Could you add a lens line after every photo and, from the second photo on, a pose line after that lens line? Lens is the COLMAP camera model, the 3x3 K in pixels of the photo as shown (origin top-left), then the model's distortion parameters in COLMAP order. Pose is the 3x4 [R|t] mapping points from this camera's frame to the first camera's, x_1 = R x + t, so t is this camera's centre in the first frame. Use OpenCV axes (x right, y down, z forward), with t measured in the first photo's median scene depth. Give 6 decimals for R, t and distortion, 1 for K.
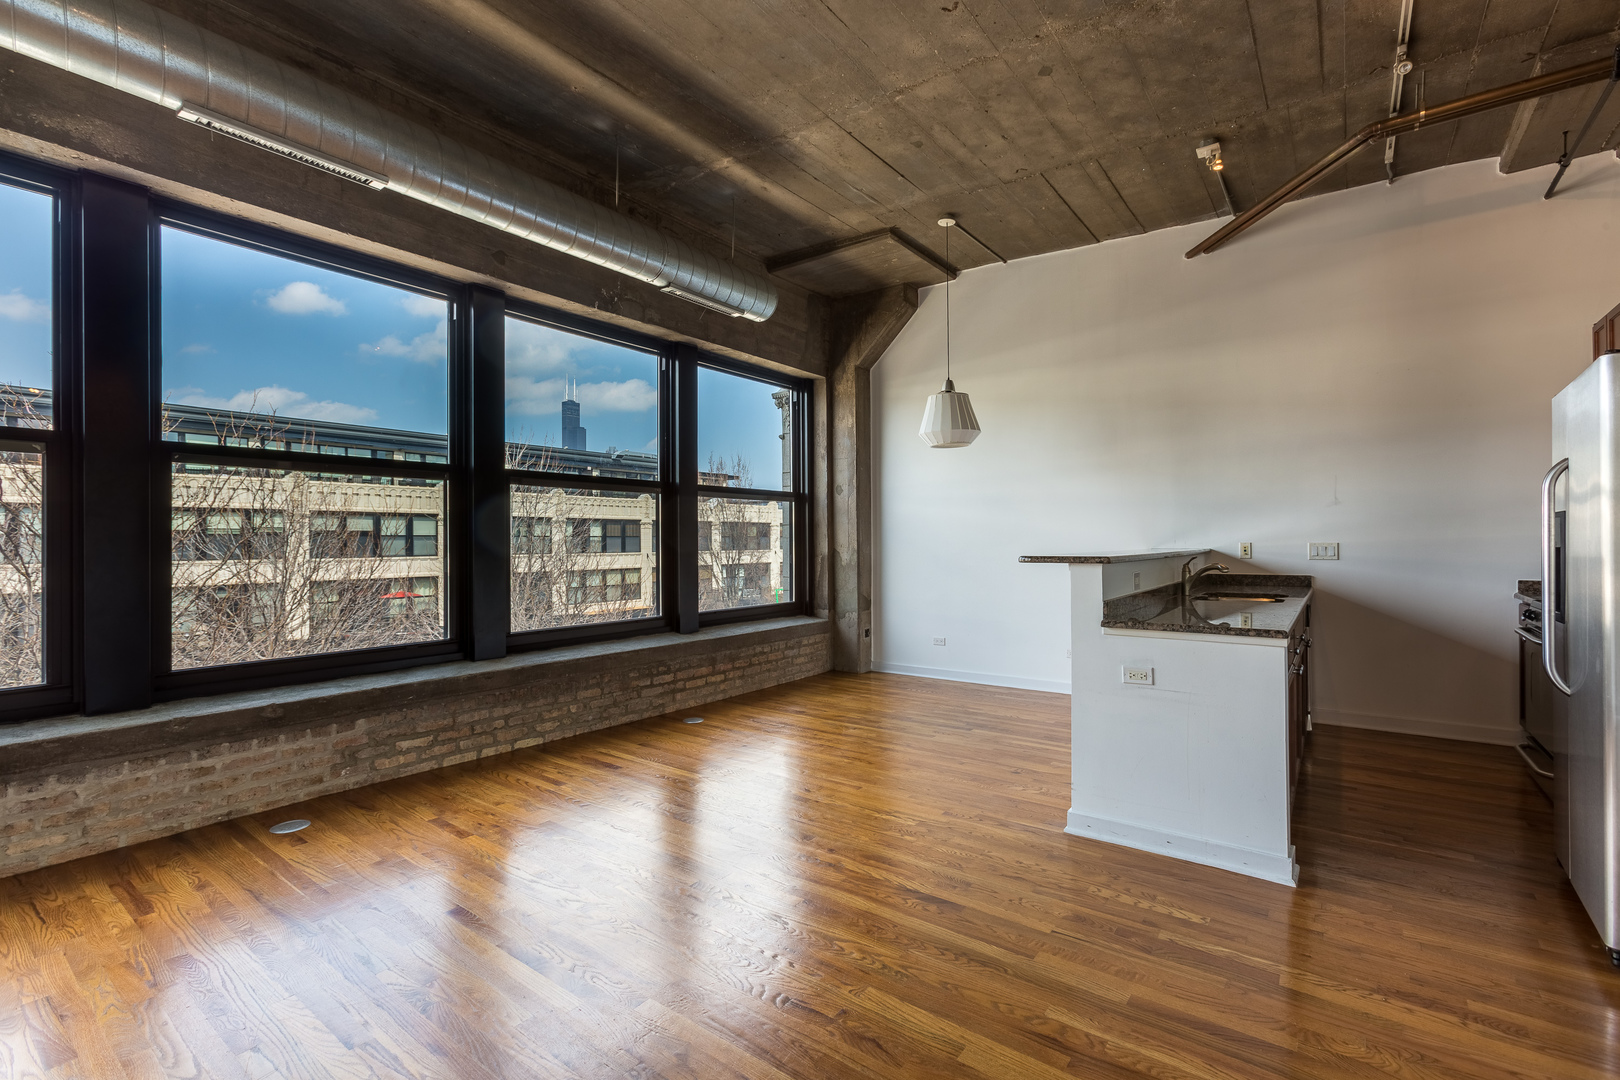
lens RADIAL K [[724.6, 0, 804.4], [0, 724.6, 533.5], [0, 0, 1]] dist [-0.023724, 0.013415]
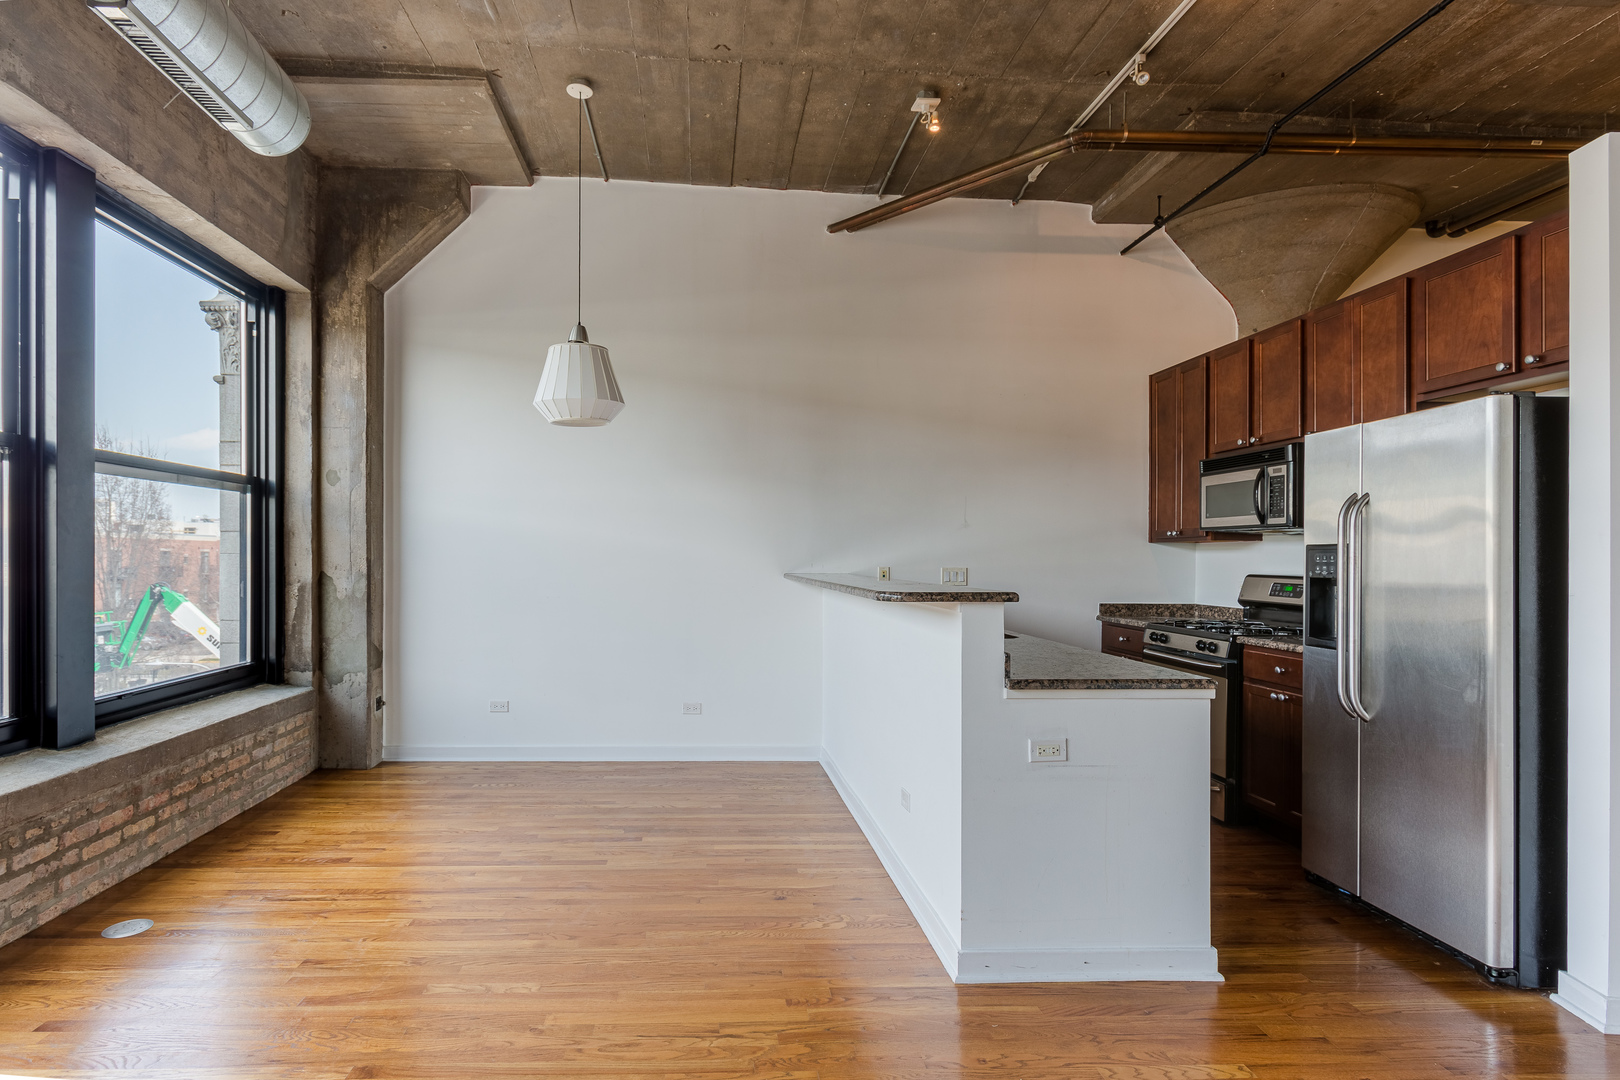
lens RADIAL K [[851.2, 0, 731.1], [0, 851.2, 559.5], [0, 0, 1]] dist [-0.002588, 0.001690]
pose [[0.773983, 0.006011, 0.633178, -0.179288], [-0.016053, 0.999820, 0.010130, -0.003371], [-0.633003, -0.018005, 0.773940, 0.263210]]
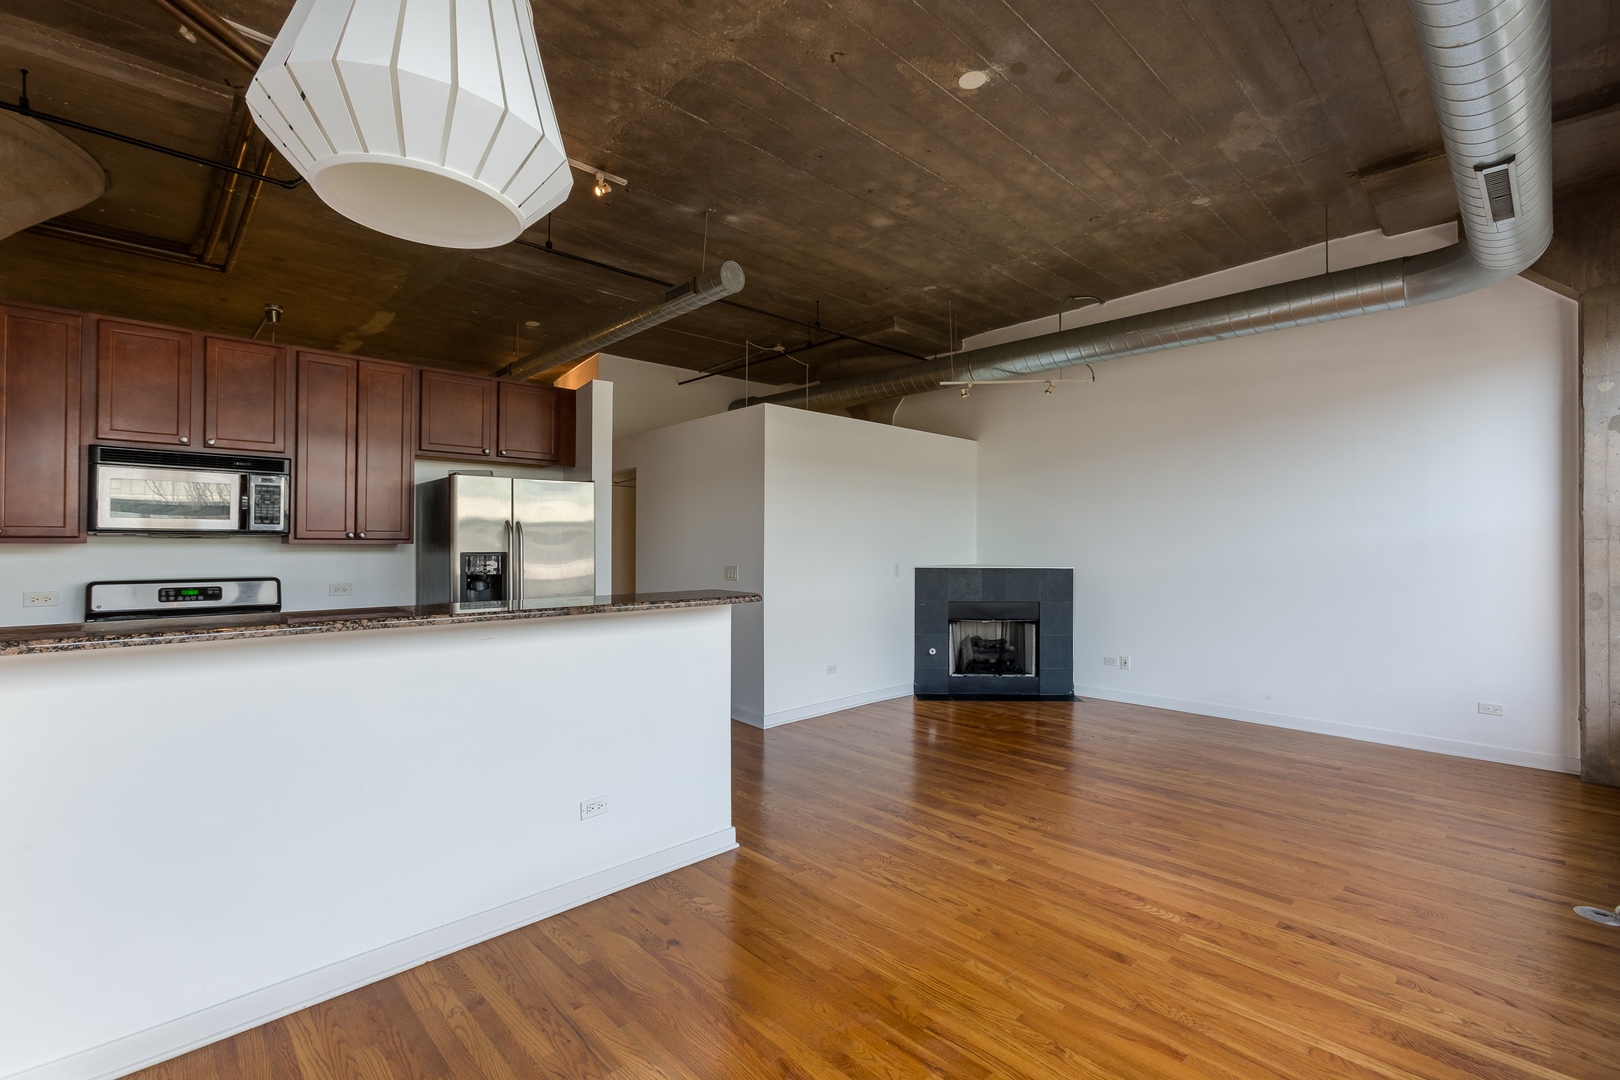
lens RADIAL K [[724.6, 0, 804.4], [0, 724.6, 533.5], [0, 0, 1]] dist [-0.023724, 0.013415]
pose [[-0.986988, 0.001580, 0.160786, 0.047059], [-0.002227, 0.999722, -0.023493, -0.016336], [-0.160778, -0.023546, -0.986710, 1.091065]]
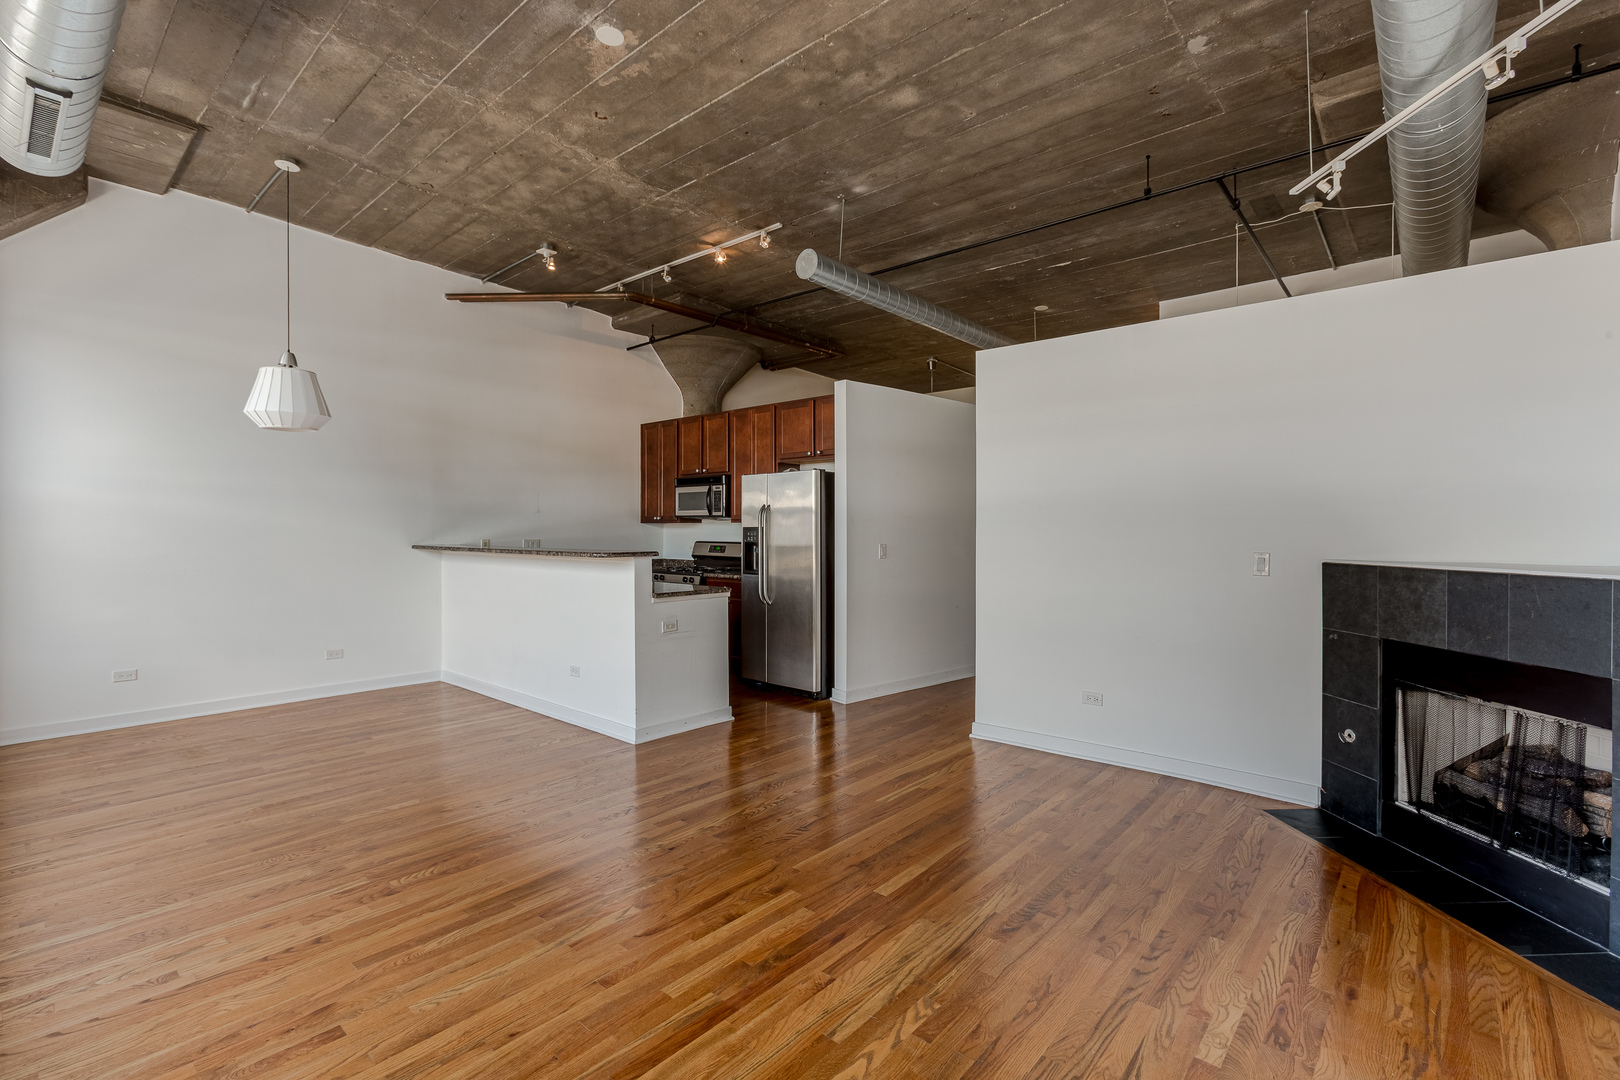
lens RADIAL K [[724.6, 0, 804.4], [0, 724.6, 533.5], [0, 0, 1]] dist [-0.023724, 0.013415]
pose [[0.073695, -0.000227, 0.997281, -0.555085], [-0.014989, 0.999887, 0.001335, -0.007199], [-0.997168, -0.015047, 0.073683, 0.296061]]
